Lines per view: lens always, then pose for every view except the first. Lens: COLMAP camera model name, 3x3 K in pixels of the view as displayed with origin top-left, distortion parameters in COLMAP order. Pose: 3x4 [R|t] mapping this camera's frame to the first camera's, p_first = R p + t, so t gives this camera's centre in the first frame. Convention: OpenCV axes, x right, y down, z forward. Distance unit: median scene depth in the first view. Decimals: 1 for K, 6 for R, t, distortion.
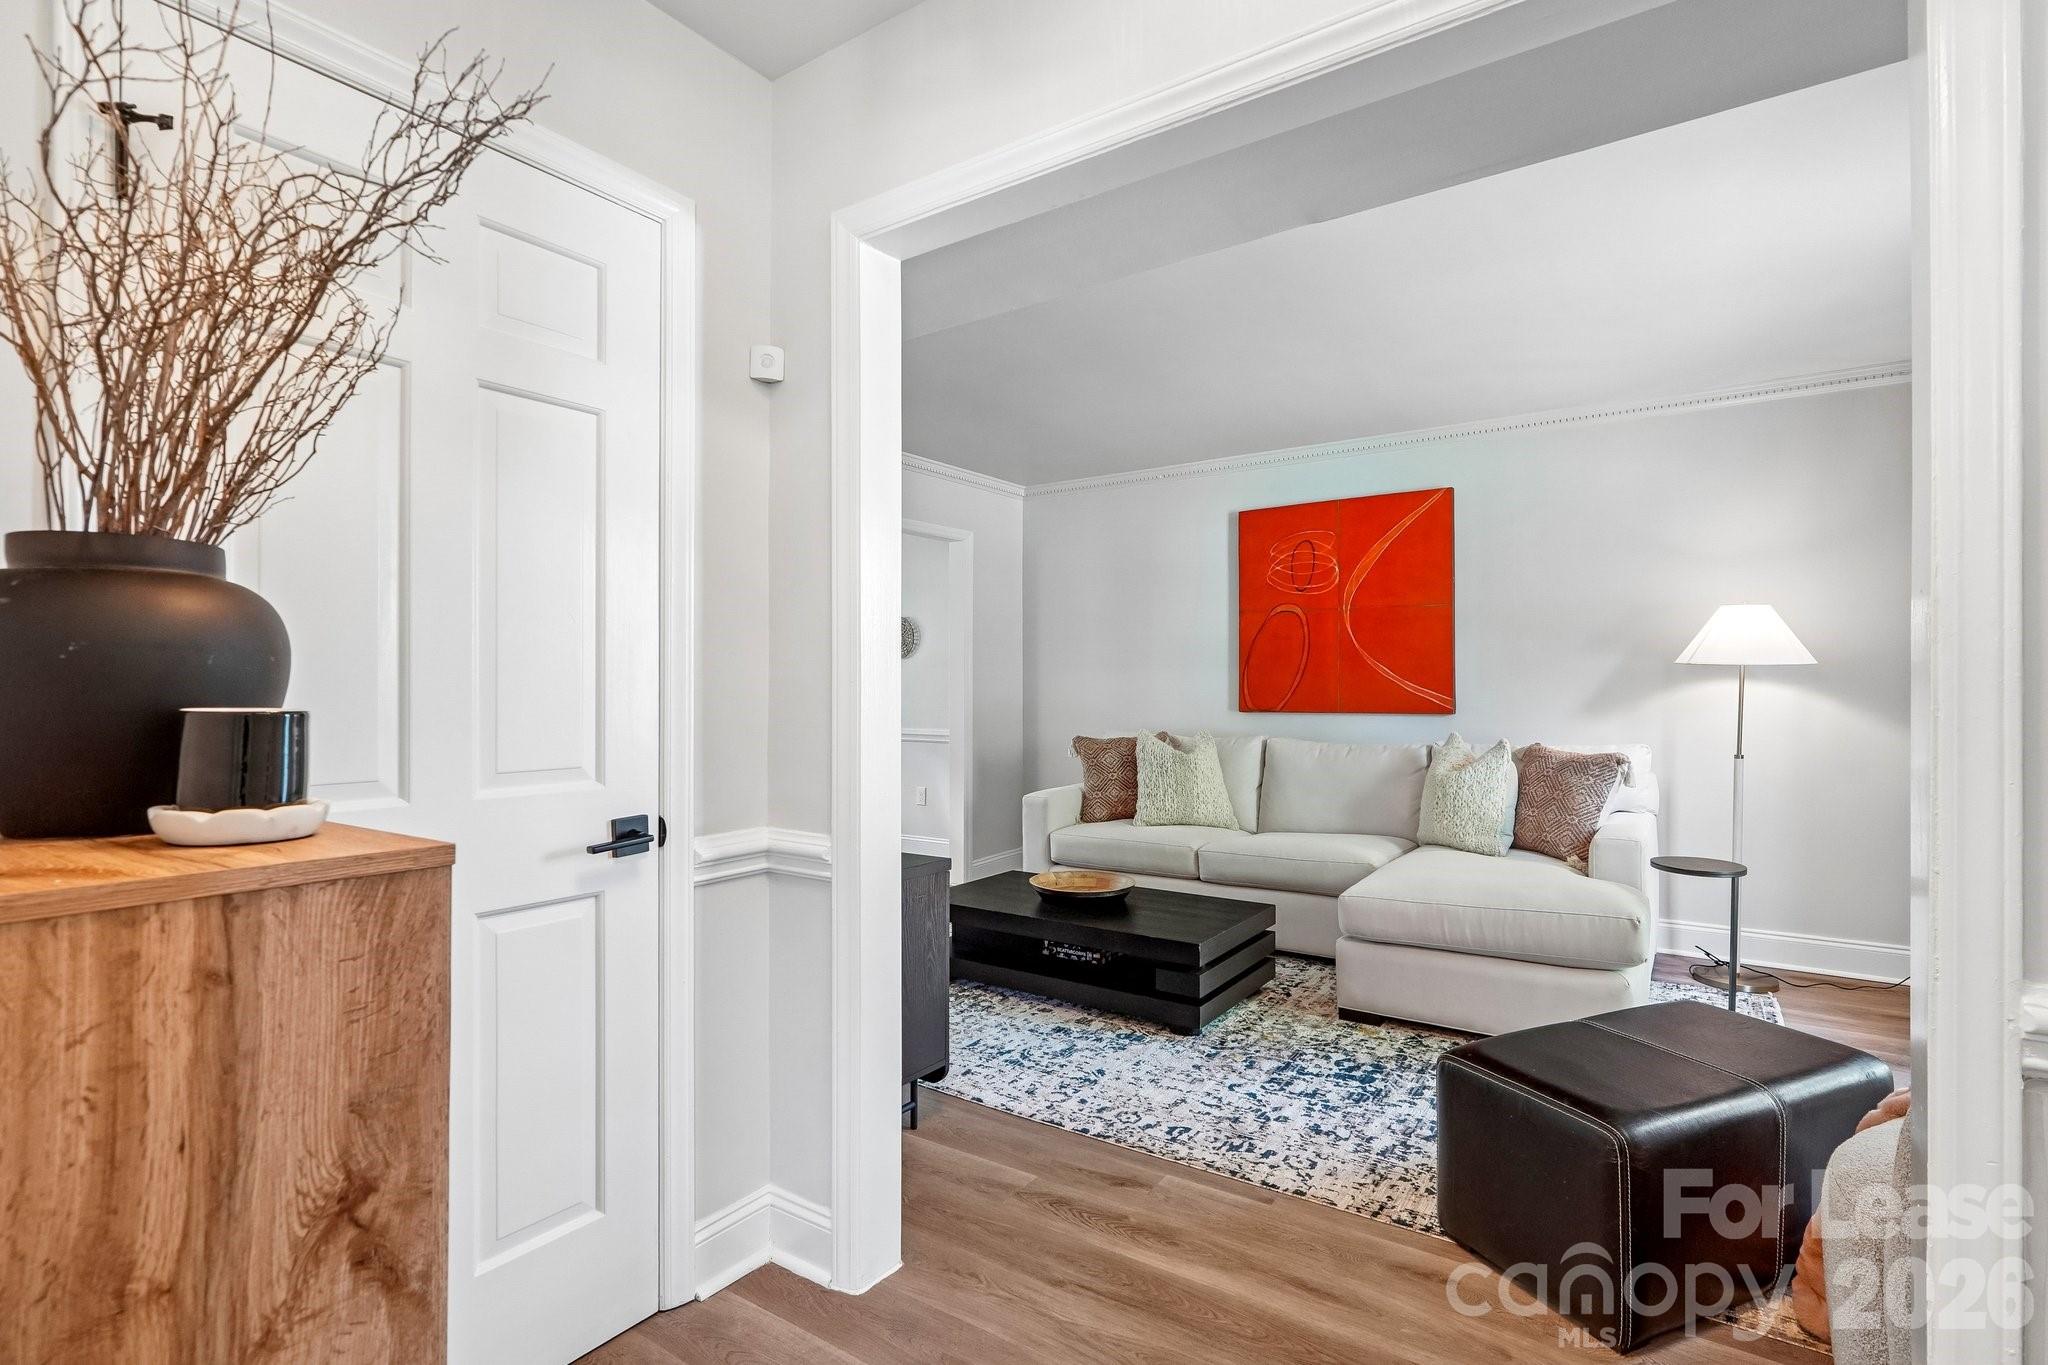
lens RADIAL K [[962.3, 0, 1024.0], [0, 962.3, 682.5], [0, 0, 1]] dist [-0.014581, 0.000231]
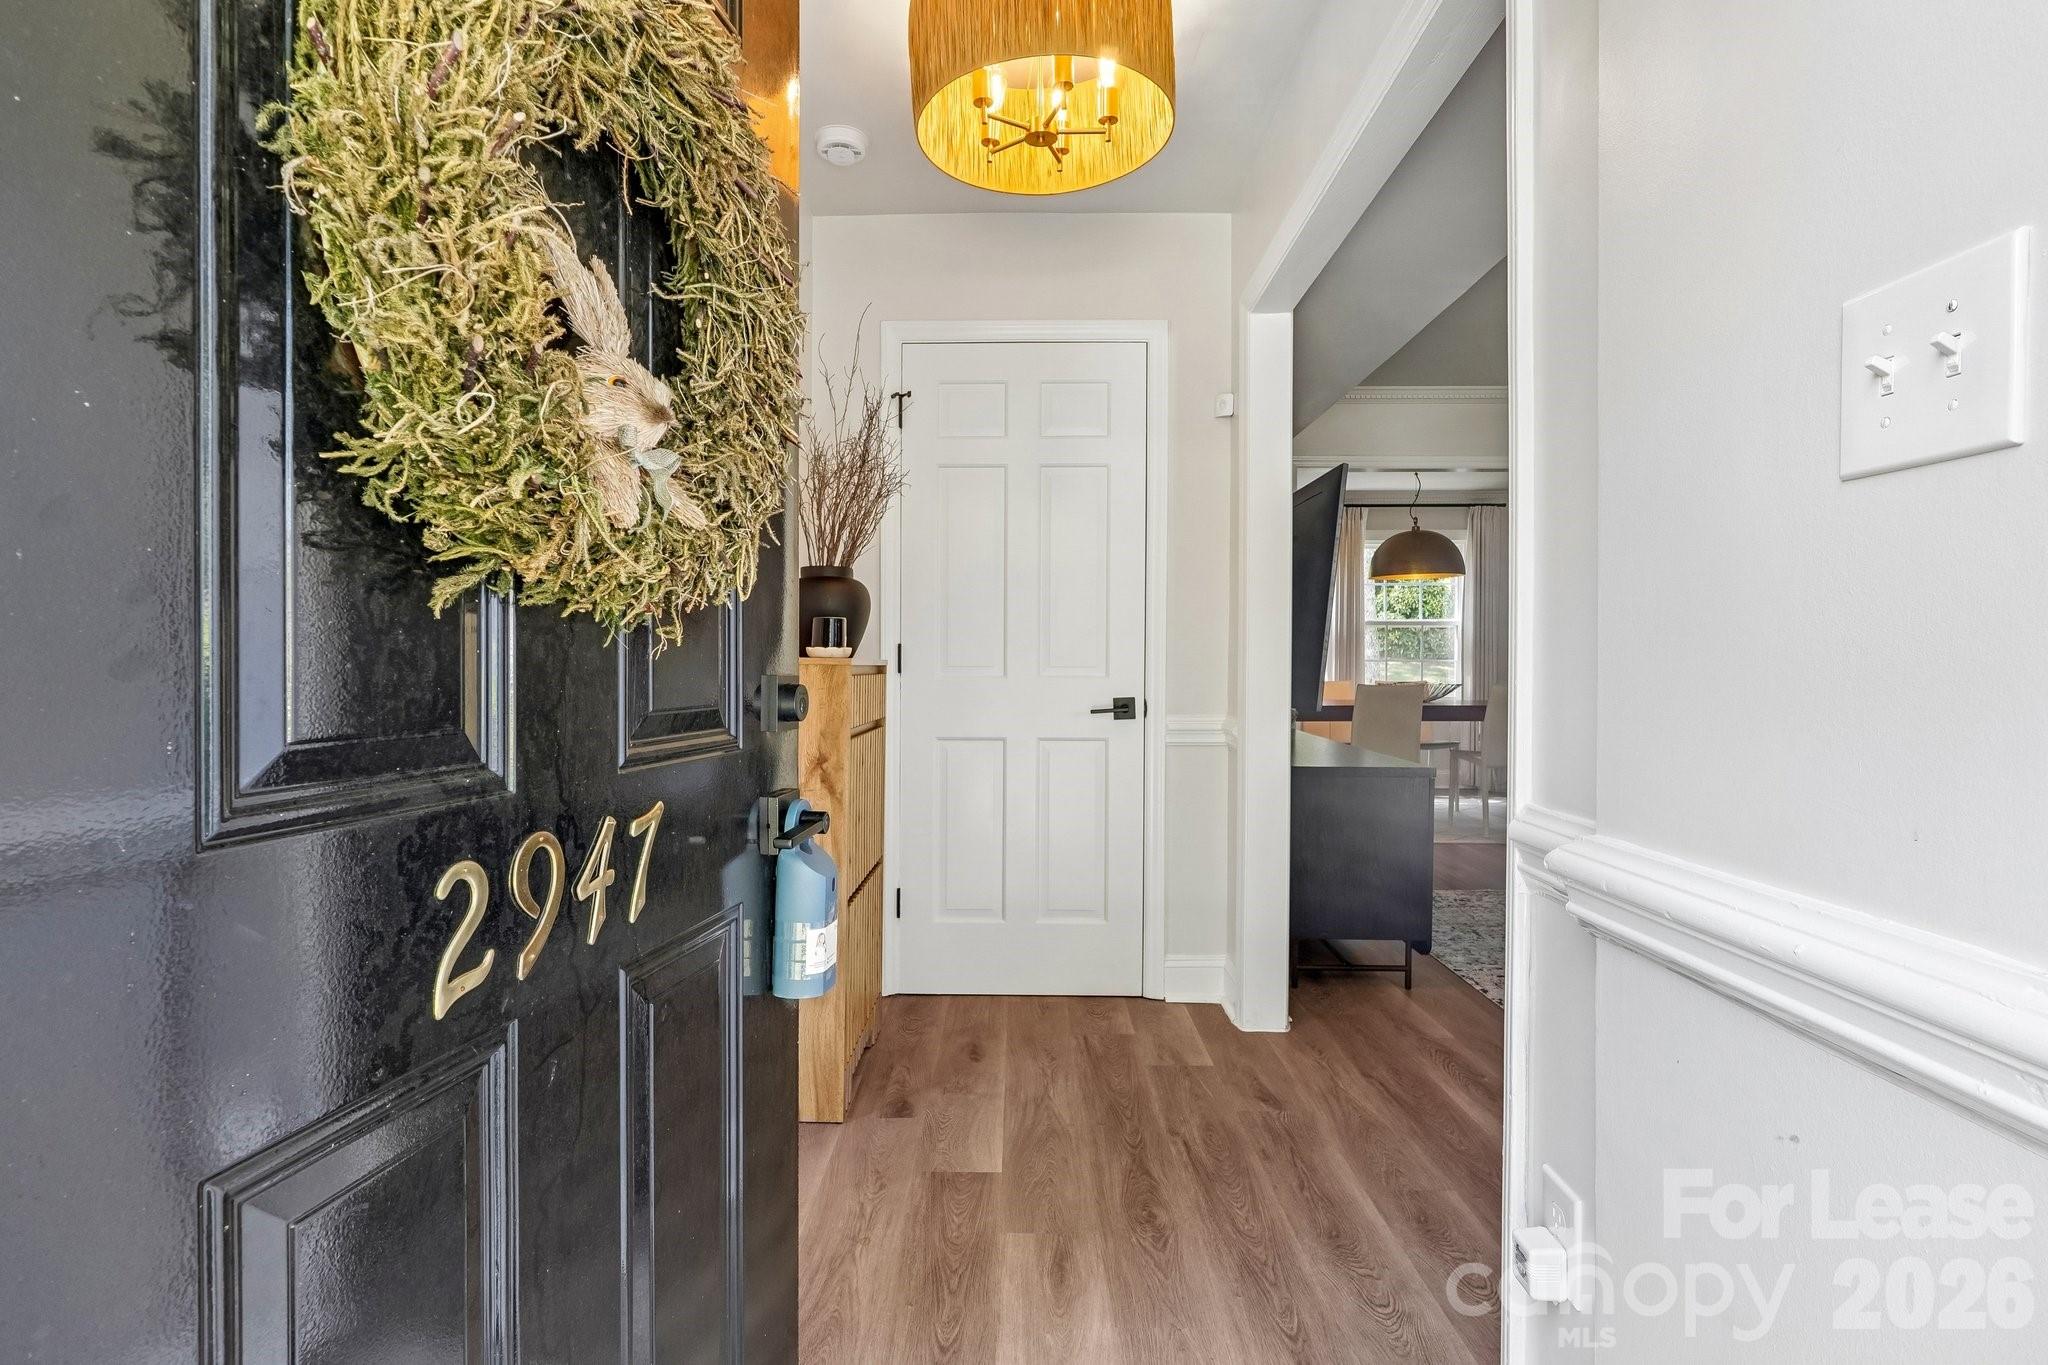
lens RADIAL K [[962.3, 0, 1024.0], [0, 962.3, 682.5], [0, 0, 1]] dist [-0.014581, 0.000231]
pose [[0.561598, 0.015193, -0.827271, 0.889089], [0.004976, 0.999751, 0.021739, 0.071267], [0.827395, -0.016325, 0.561383, -0.107006]]
